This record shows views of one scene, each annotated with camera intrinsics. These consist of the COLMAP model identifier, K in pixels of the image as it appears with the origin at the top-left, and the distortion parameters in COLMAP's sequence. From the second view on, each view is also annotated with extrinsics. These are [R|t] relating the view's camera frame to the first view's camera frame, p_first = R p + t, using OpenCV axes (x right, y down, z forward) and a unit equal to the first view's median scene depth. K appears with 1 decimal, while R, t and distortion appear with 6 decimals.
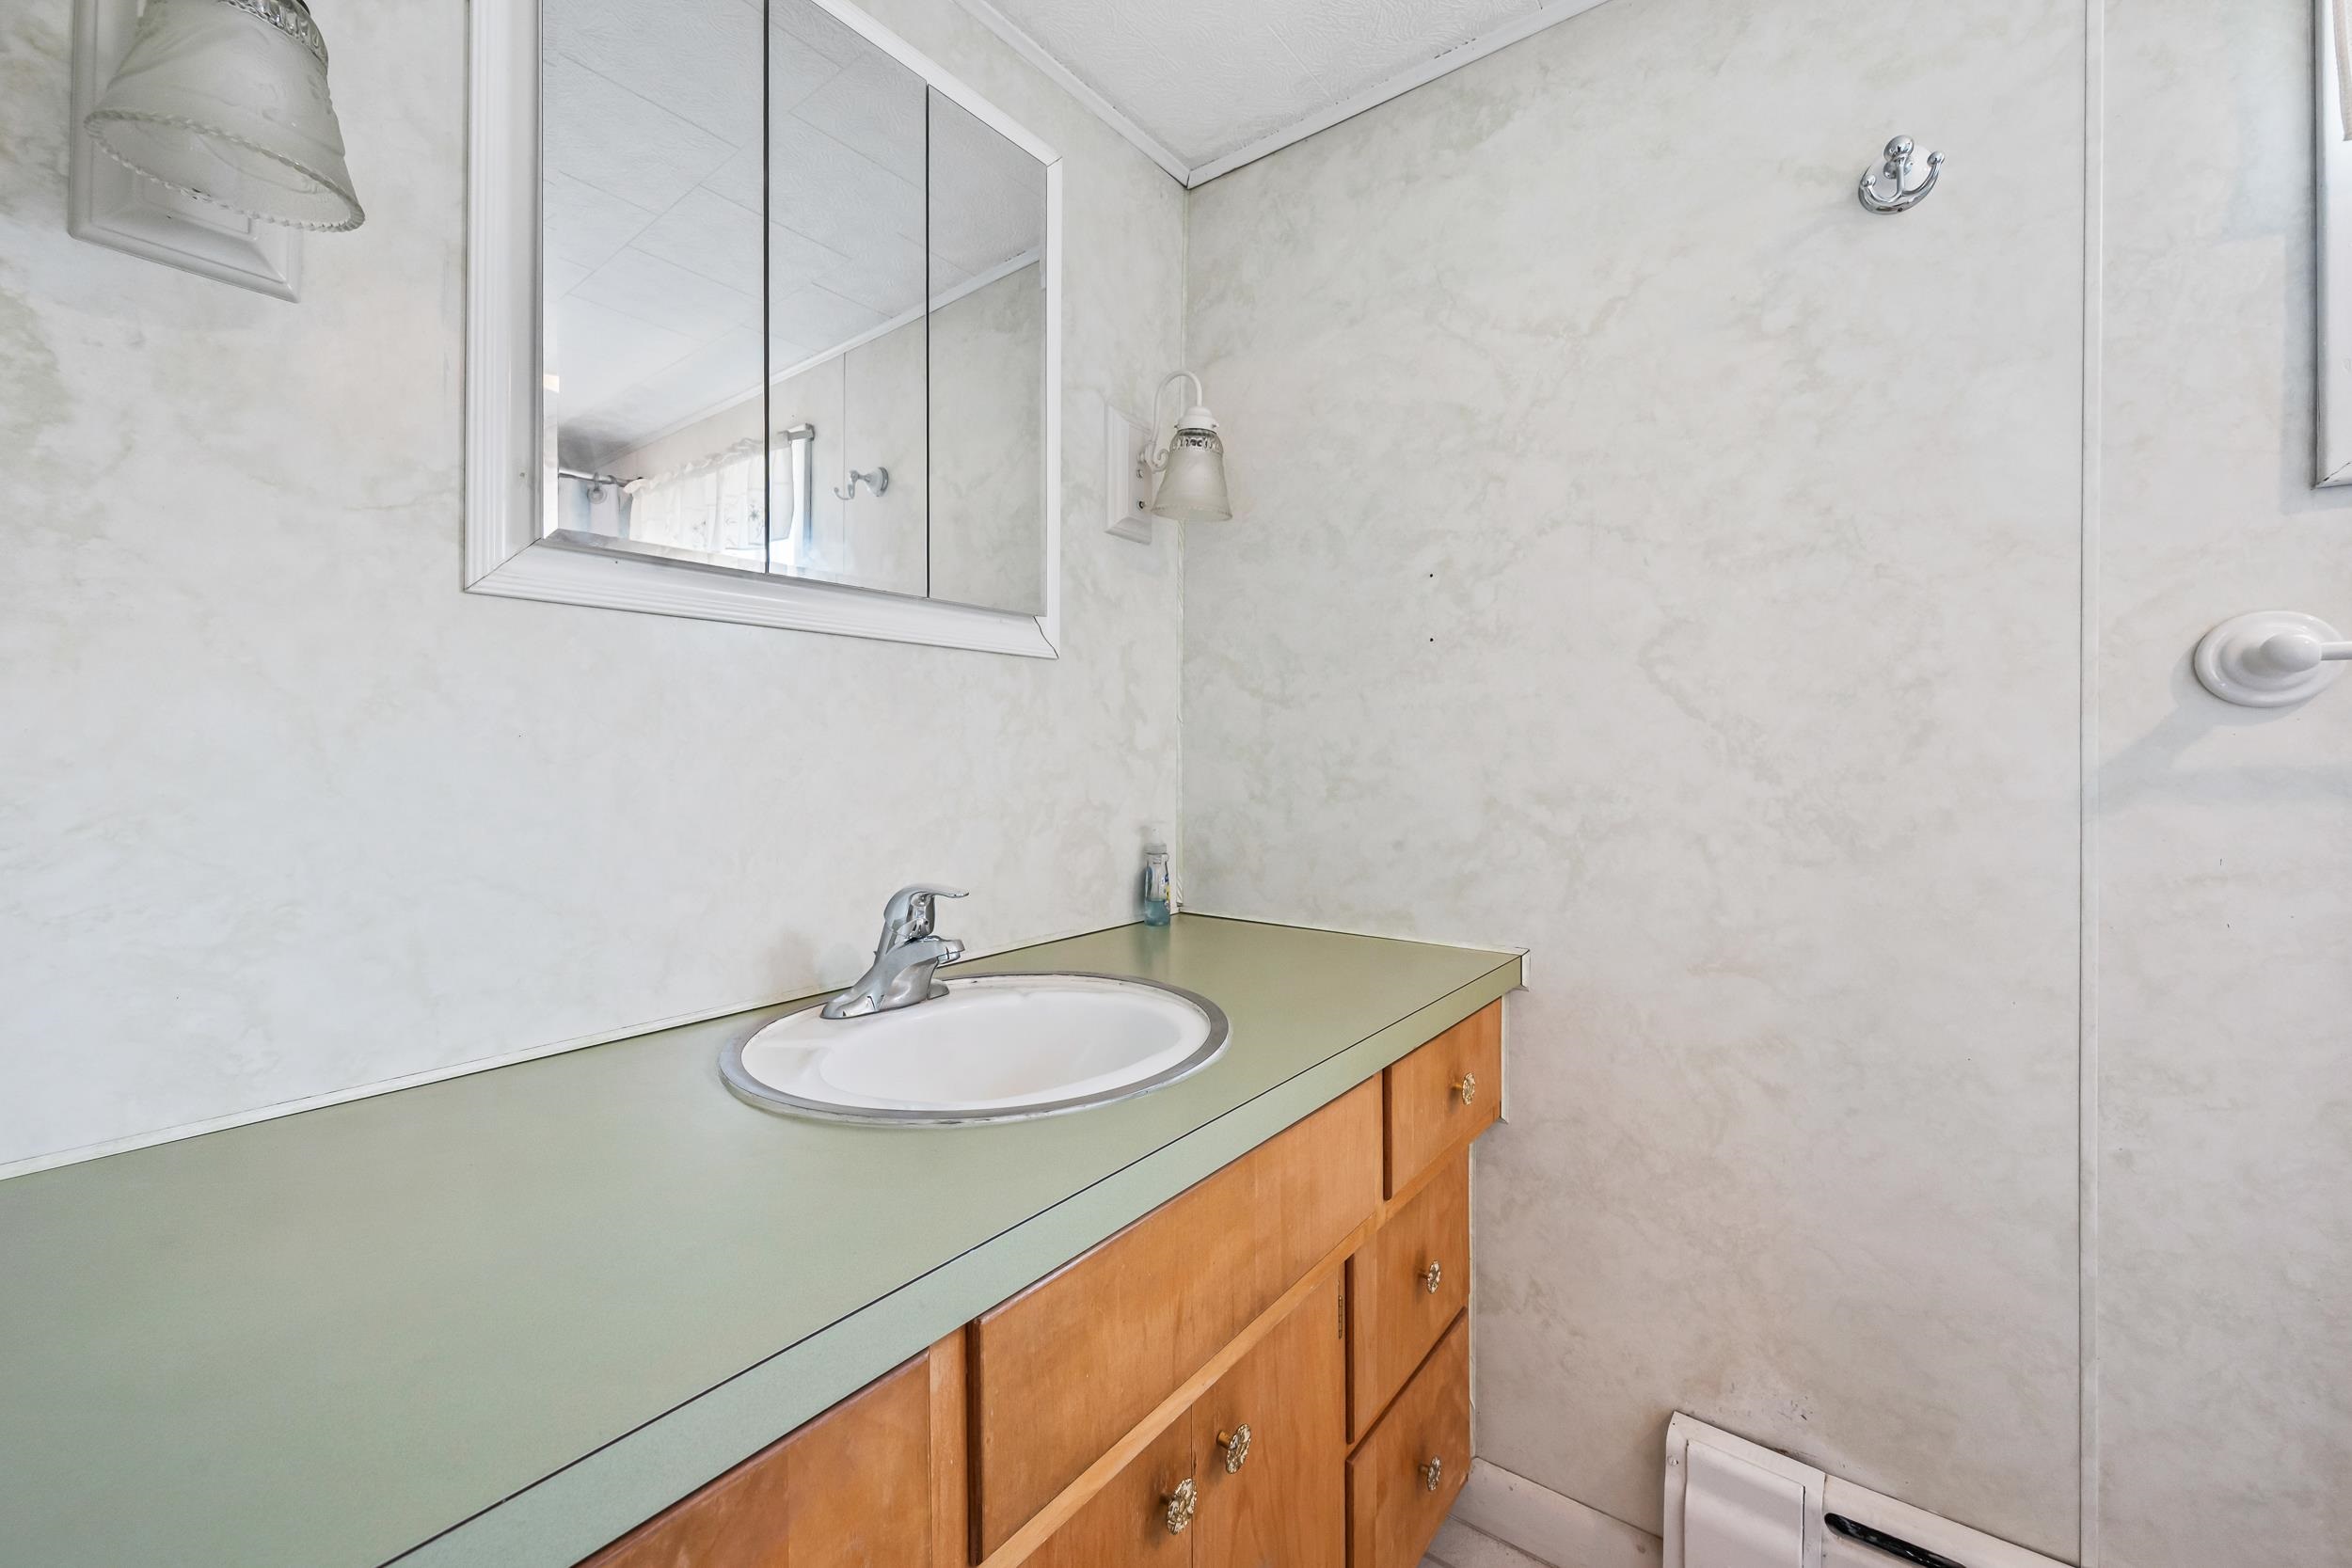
lens RADIAL K [[926.0, 0, 1195.6], [0, 926.0, 748.8], [0, 0, 1]] dist [-0.008498, 0.000277]
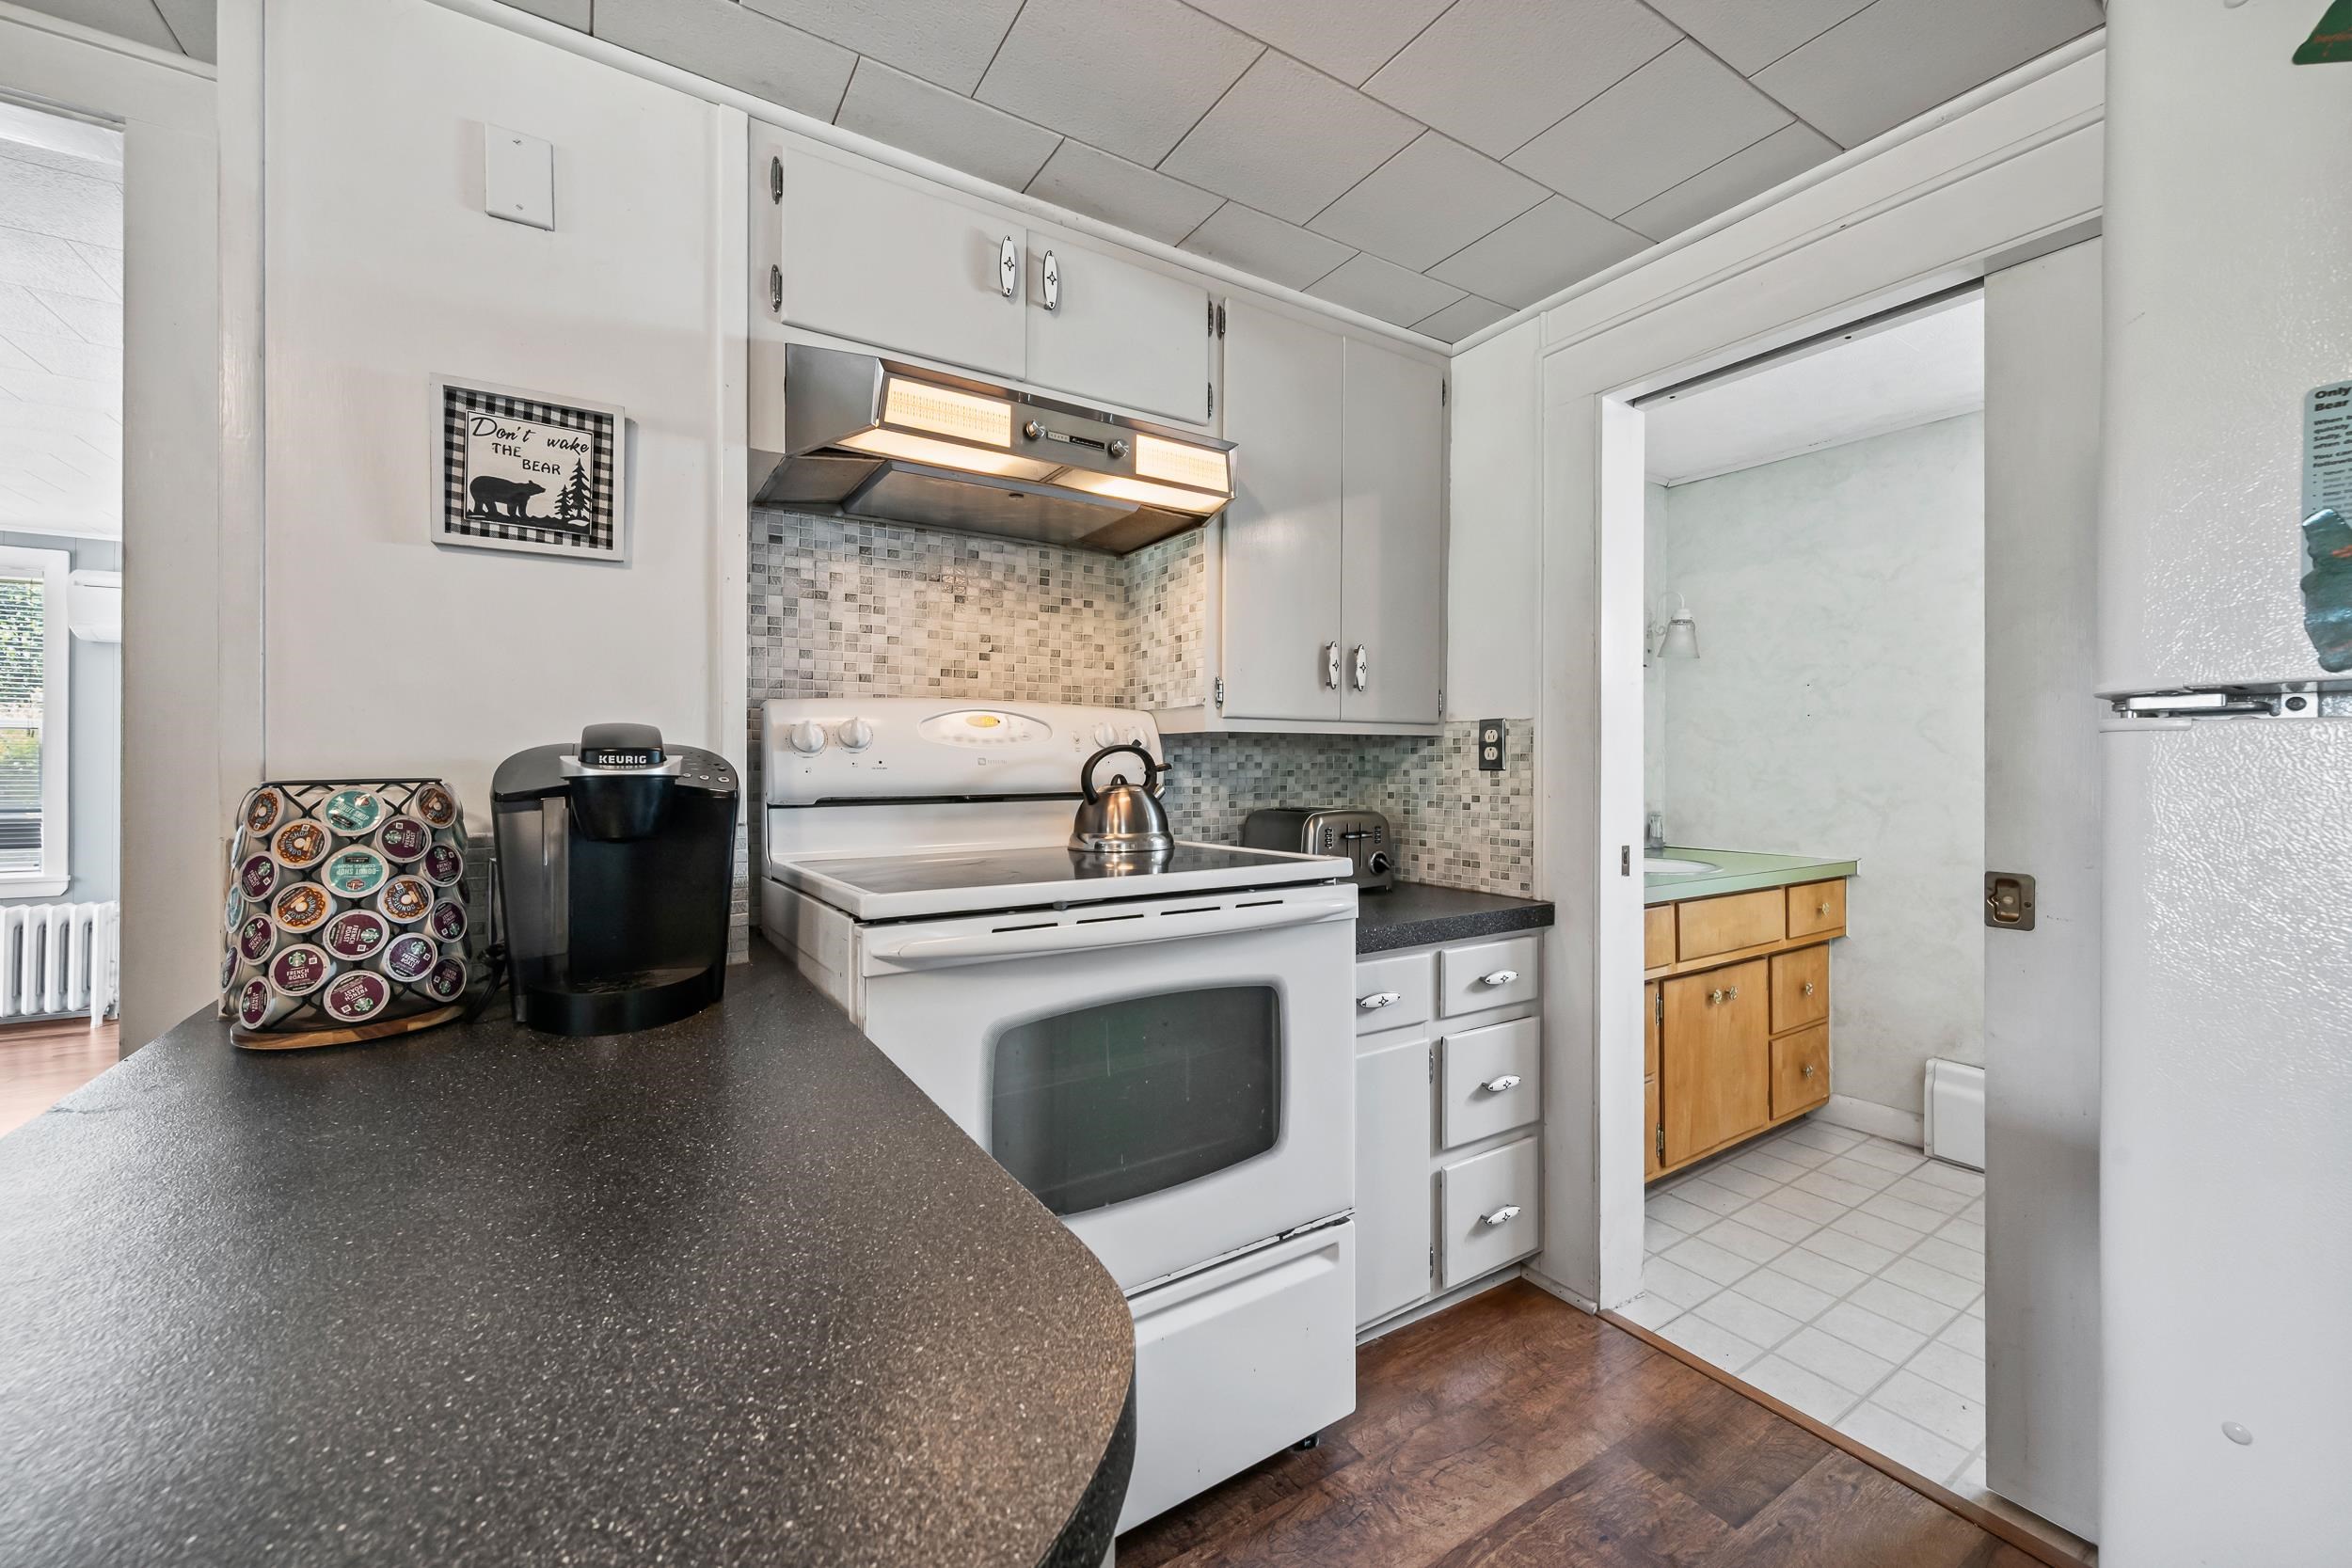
lens RADIAL K [[926.0, 0, 1174.6], [0, 926.0, 761.6], [0, 0, 1]] dist [-0.008498, 0.000277]
pose [[0.934523, -0.001095, -0.355900, -0.375424], [0.001098, 0.999999, -0.000194, -0.012276], [0.355900, -0.000210, 0.934524, -1.598068]]
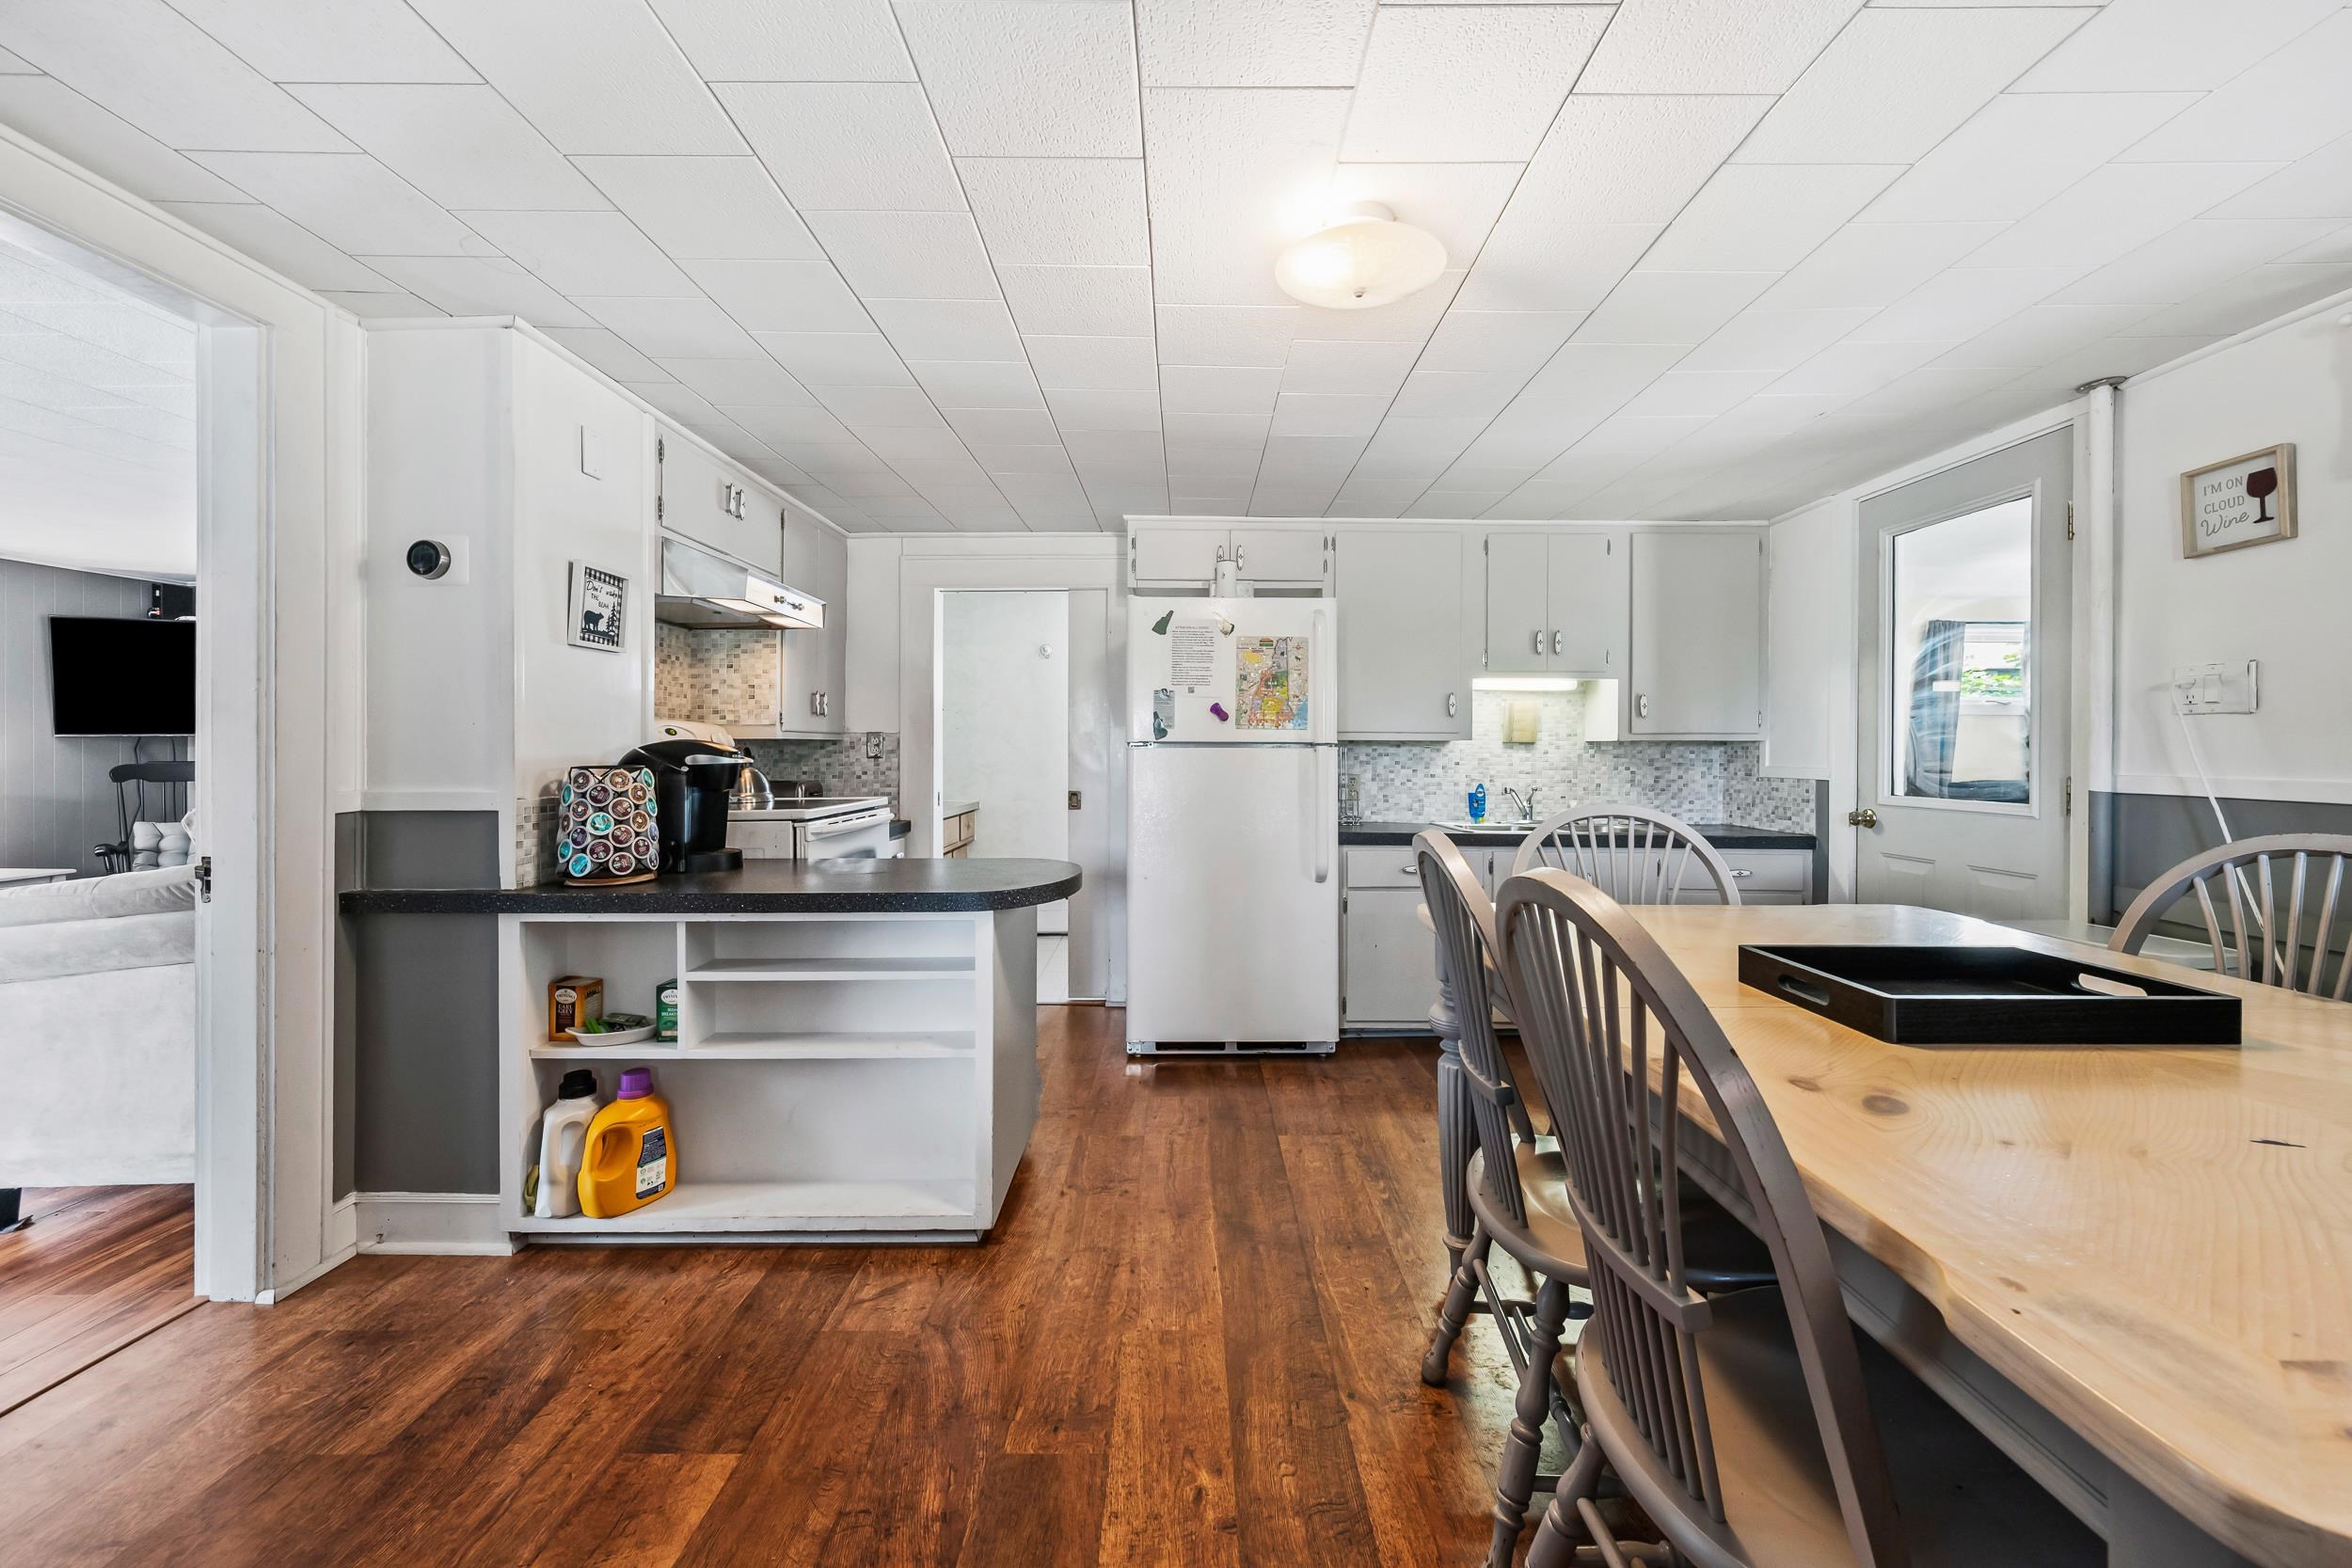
lens RADIAL K [[926.0, 0, 1199.3], [0, 926.0, 755.6], [0, 0, 1]] dist [-0.008498, 0.000277]
pose [[0.796008, -0.001677, 0.605284, -2.352302], [-0.003421, 0.999968, 0.007269, -0.049323], [-0.605277, -0.007857, 0.795976, -4.326232]]
